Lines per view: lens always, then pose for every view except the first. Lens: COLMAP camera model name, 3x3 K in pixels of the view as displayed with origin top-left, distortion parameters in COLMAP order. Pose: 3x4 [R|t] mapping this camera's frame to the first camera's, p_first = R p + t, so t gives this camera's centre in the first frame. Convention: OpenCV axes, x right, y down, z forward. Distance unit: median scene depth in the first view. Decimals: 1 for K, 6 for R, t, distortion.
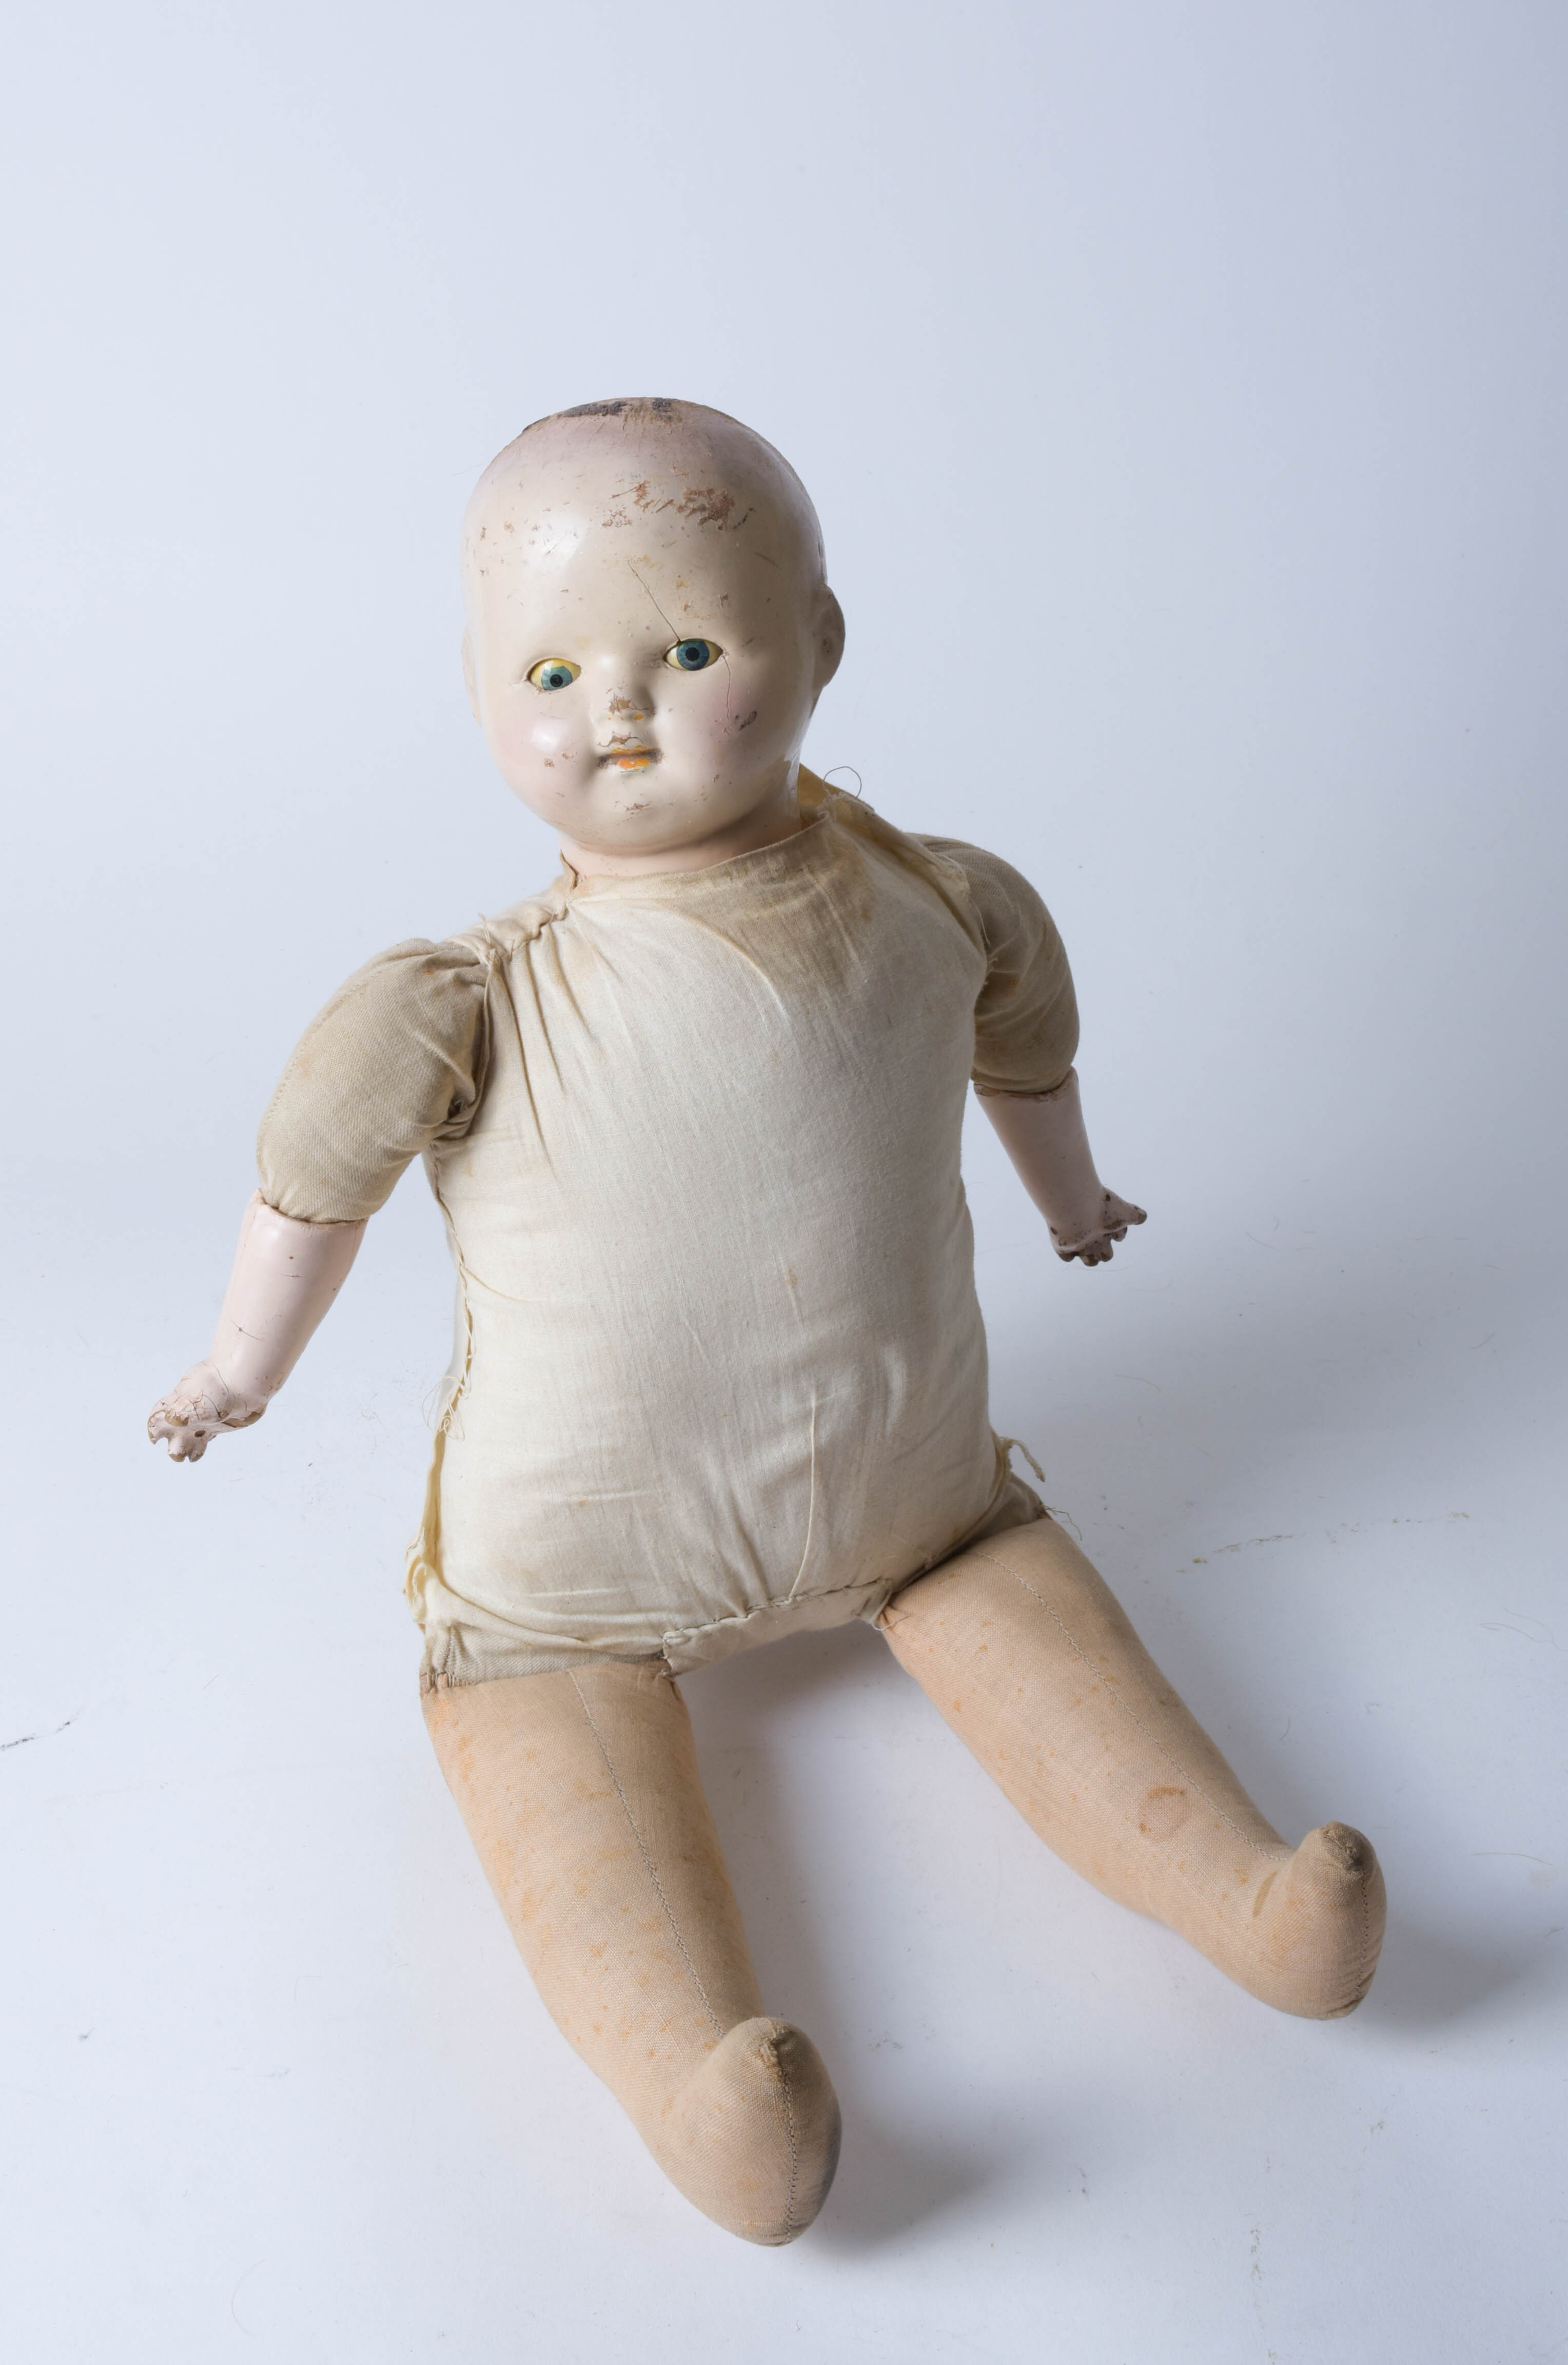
lens RADIAL K [[2935.7, 0, 782.6], [0, 2935.7, 1181.8], [0, 0, 1]] dist [-0.018378, 0.000000]
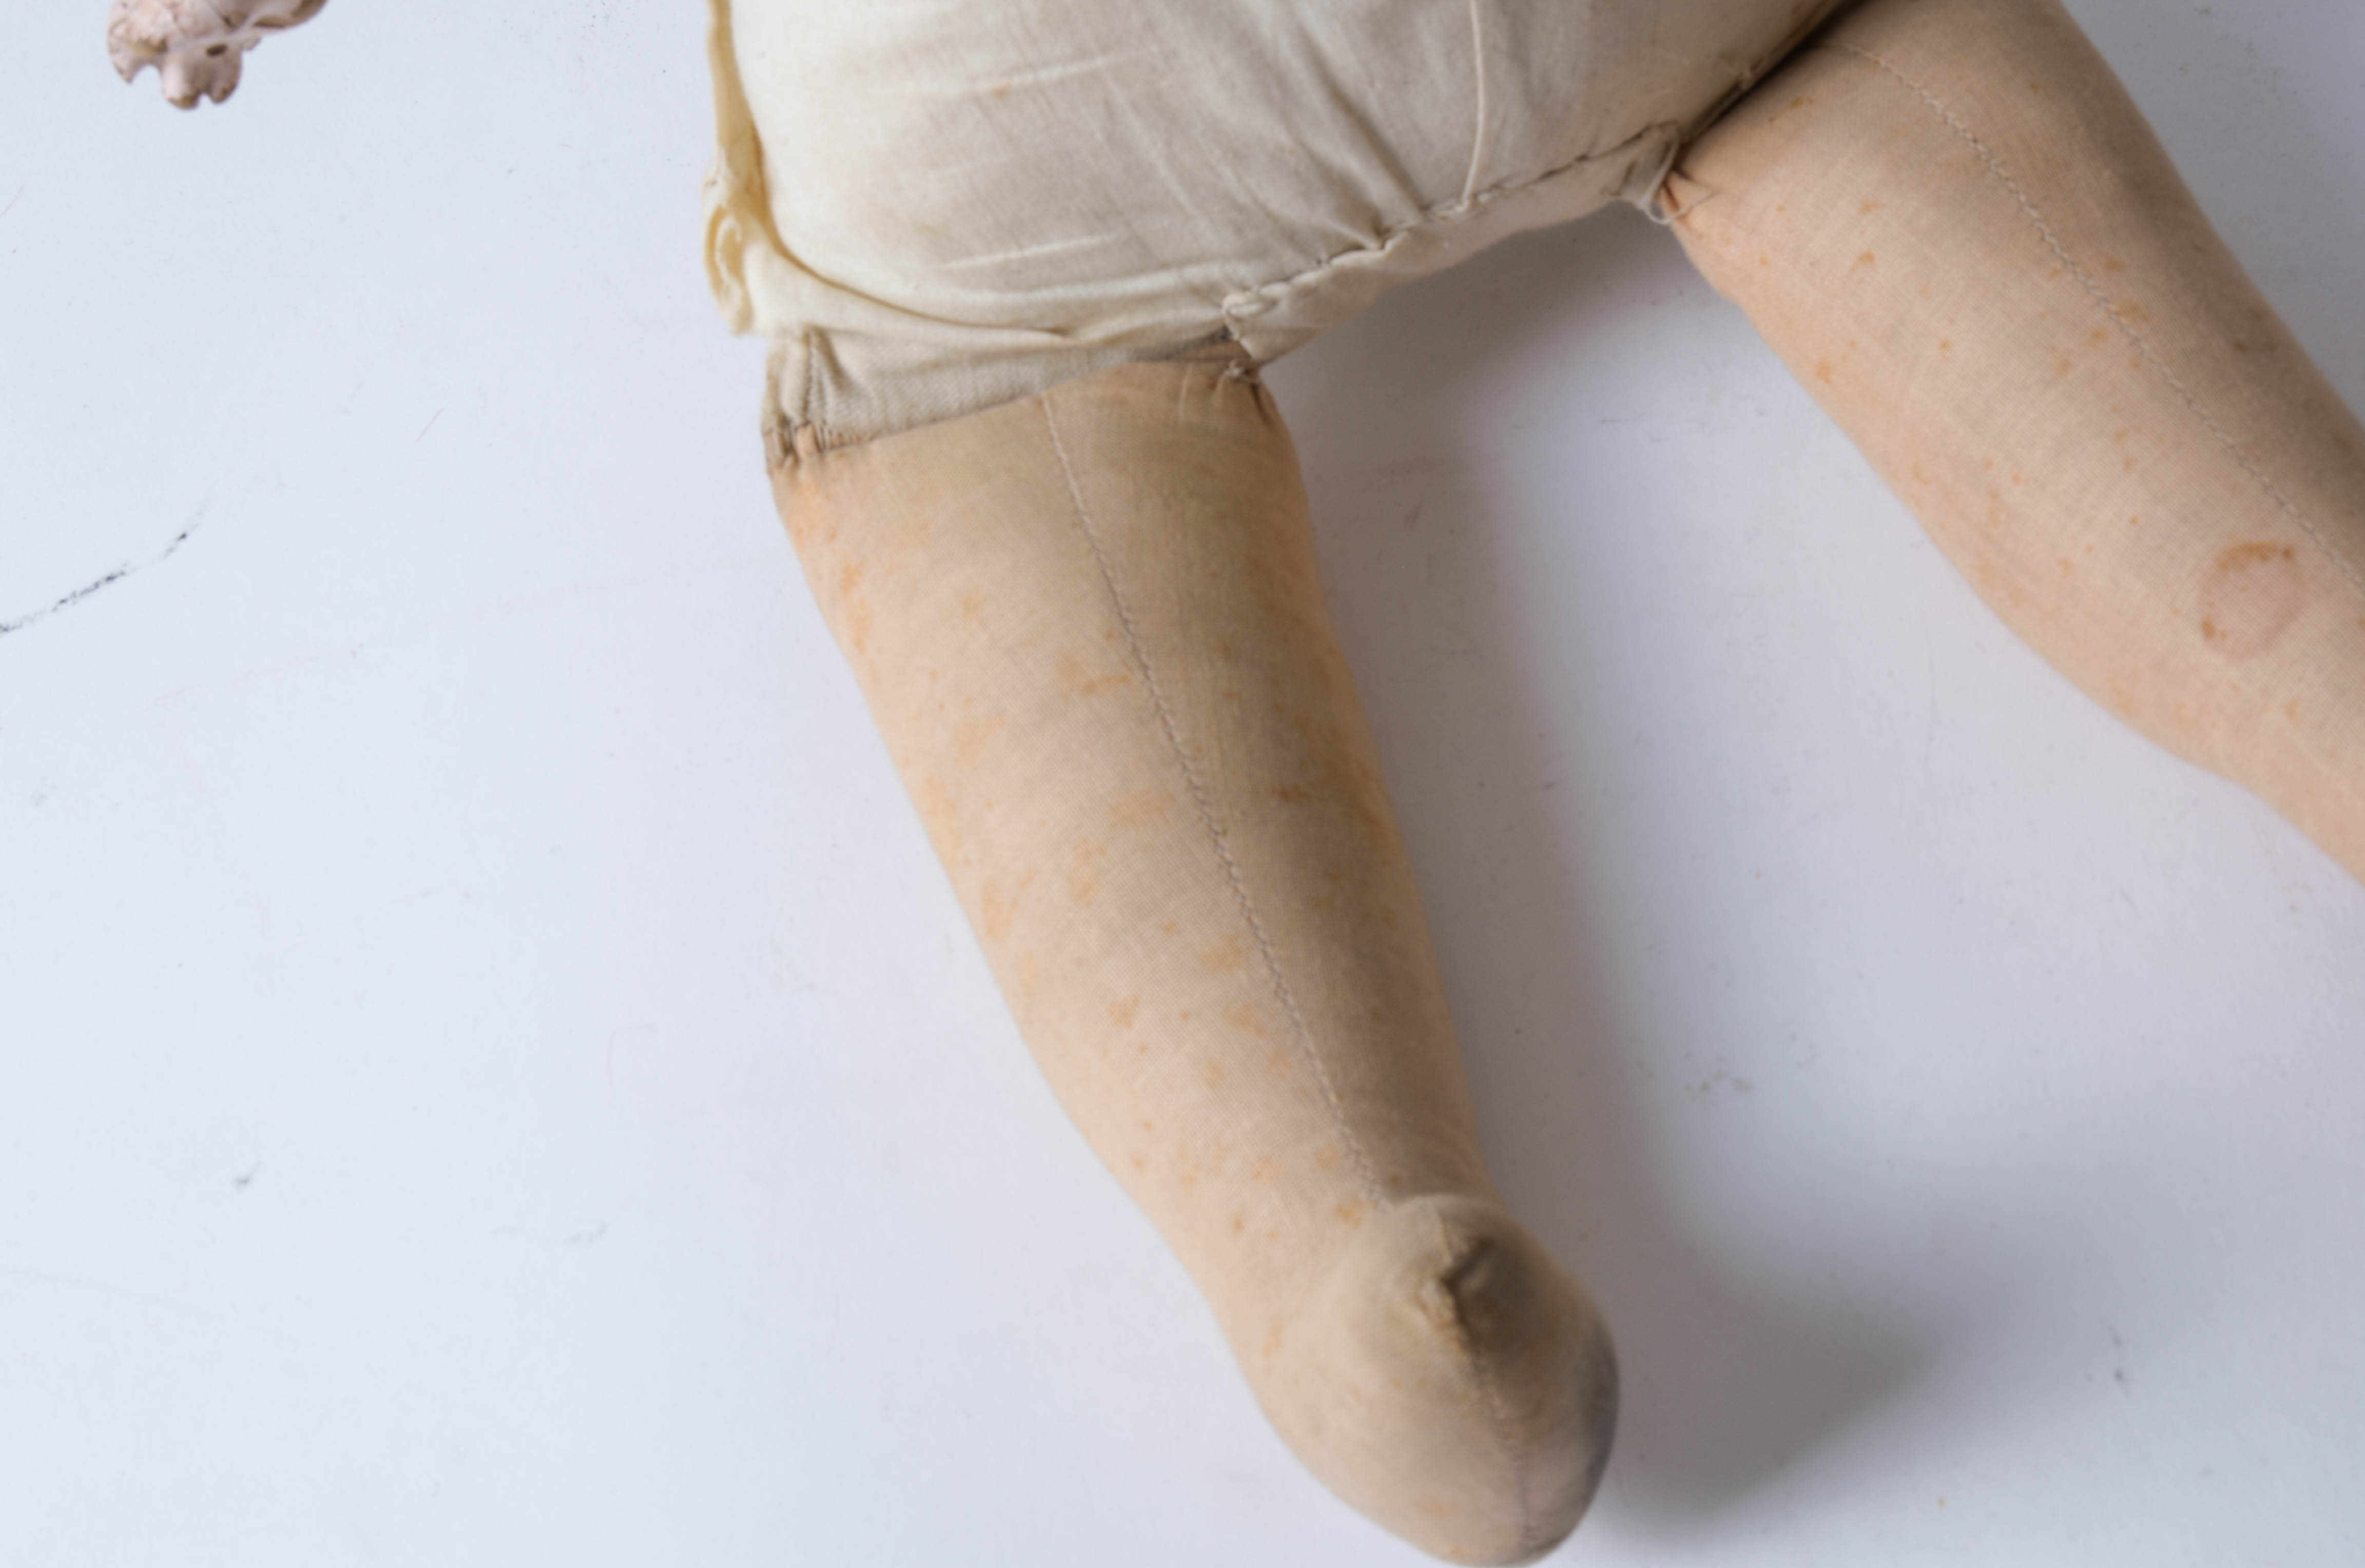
lens RADIAL K [[4148.6, 0, 1199.4], [0, 4148.6, 785.7], [0, 0, 1]] dist [-0.023198, 0.000000]
pose [[0.985021, -0.089454, -0.147417, 0.056654], [0.140093, 0.913609, 0.381697, -0.044449], [0.100538, -0.396631, 0.912456, 0.341314]]
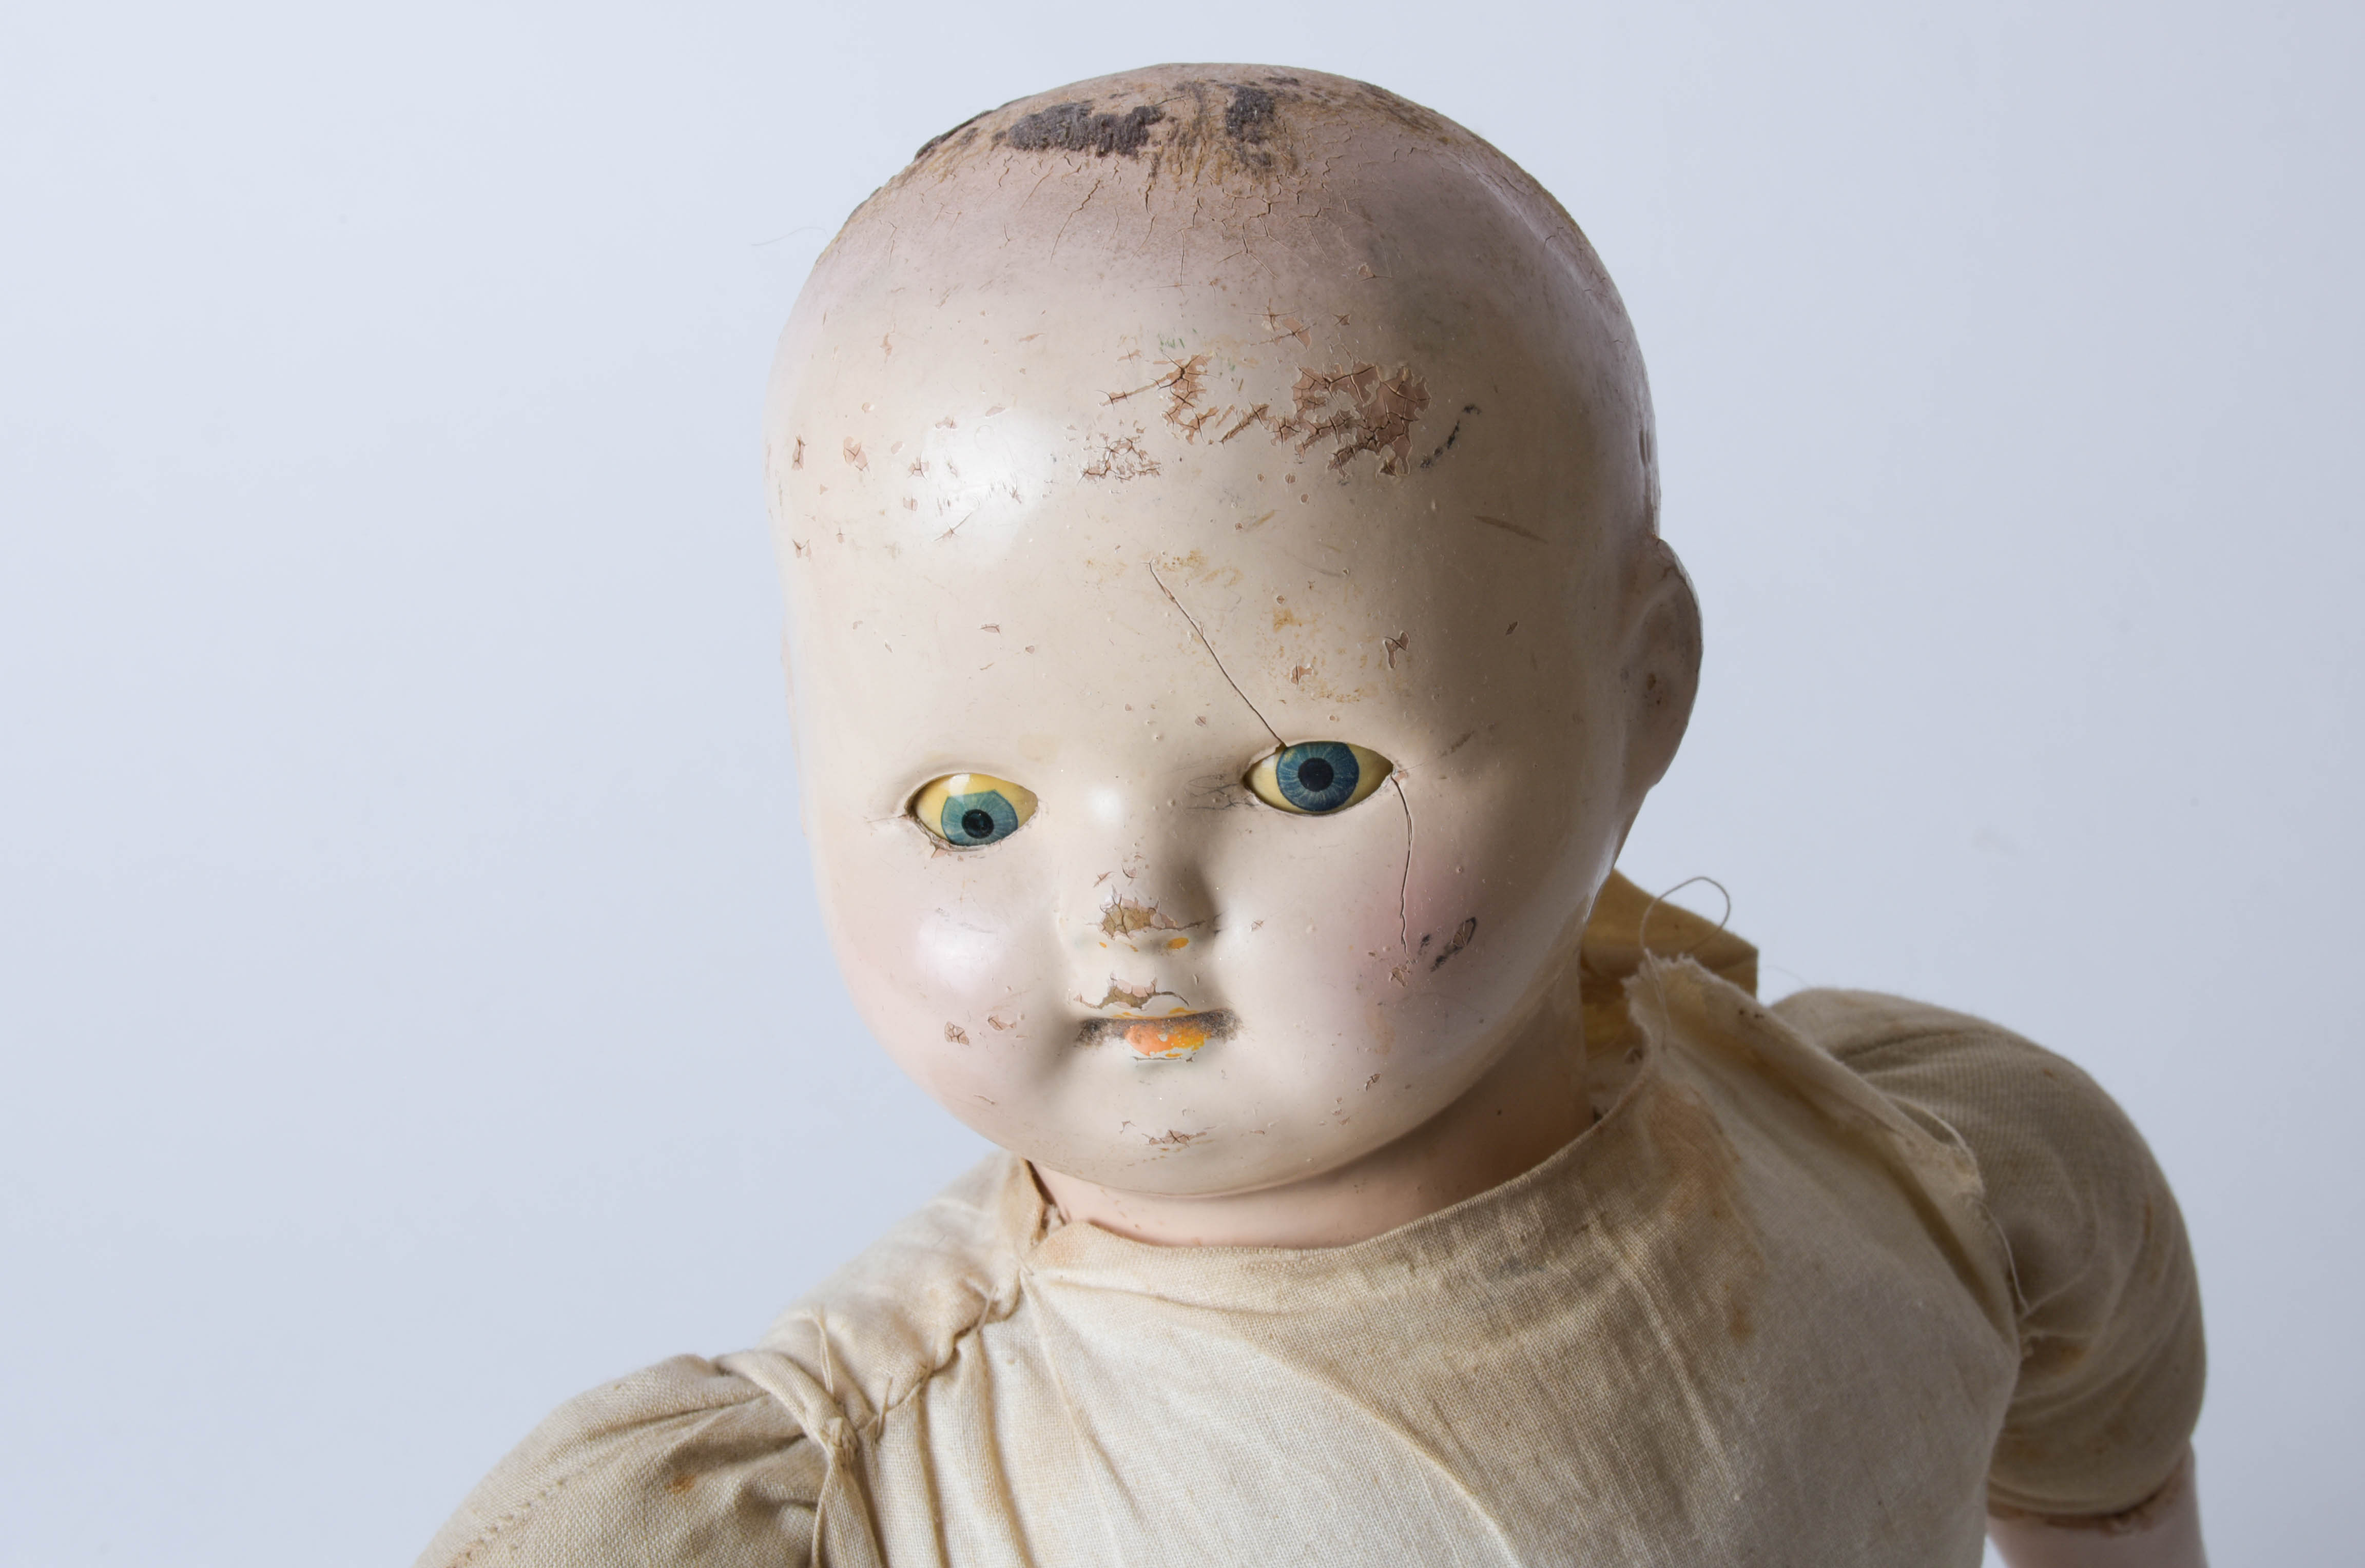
lens RADIAL K [[4148.6, 0, 1228.4], [0, 4148.6, 869.7], [0, 0, 1]] dist [-0.023198, 0.000000]
pose [[0.996635, 0.016378, -0.080319, 0.002544], [-0.010686, 0.997434, 0.070792, -0.196758], [0.081272, -0.069696, 0.994252, 0.421233]]
